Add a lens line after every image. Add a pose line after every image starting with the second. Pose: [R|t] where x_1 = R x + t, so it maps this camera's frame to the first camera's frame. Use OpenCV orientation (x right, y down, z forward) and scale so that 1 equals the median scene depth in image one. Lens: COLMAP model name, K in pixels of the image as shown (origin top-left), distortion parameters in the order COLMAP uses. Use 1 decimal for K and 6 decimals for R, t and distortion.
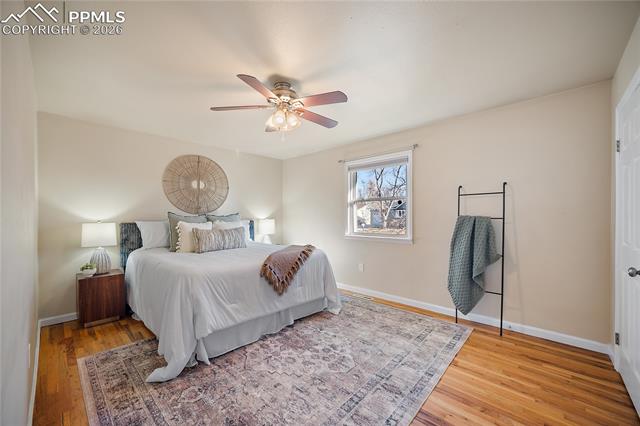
lens RADIAL K [[254.9, 0, 314.5], [0, 254.9, 216.5], [0, 0, 1]] dist [-0.003295, 0.000494]
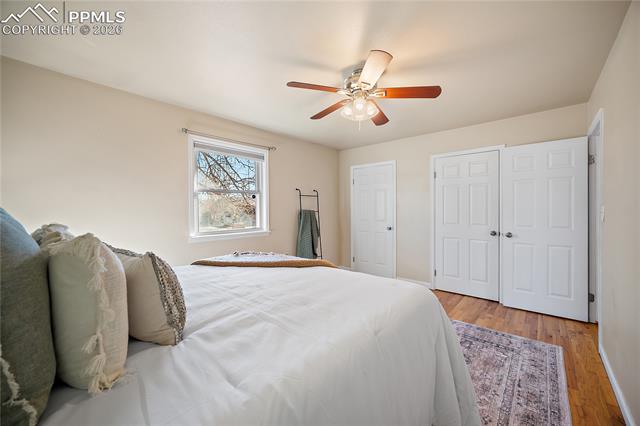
lens RADIAL K [[254.9, 0, 322.1], [0, 254.9, 211.4], [0, 0, 1]] dist [-0.003295, 0.000494]
pose [[-0.042054, -0.003455, 0.999109, -1.001209], [0.005635, 0.999977, 0.003695, 0.001236], [-0.999099, 0.005786, -0.042034, 1.111634]]
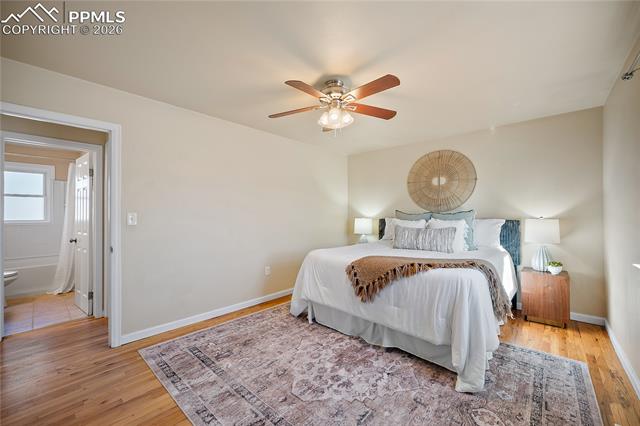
lens RADIAL K [[254.9, 0, 317.7], [0, 254.9, 210.5], [0, 0, 1]] dist [-0.003295, 0.000494]
pose [[0.022792, -0.008979, -0.999700, 0.811989], [0.001057, 0.999959, -0.008957, -0.008791], [0.999740, -0.000852, 0.022800, 0.856270]]
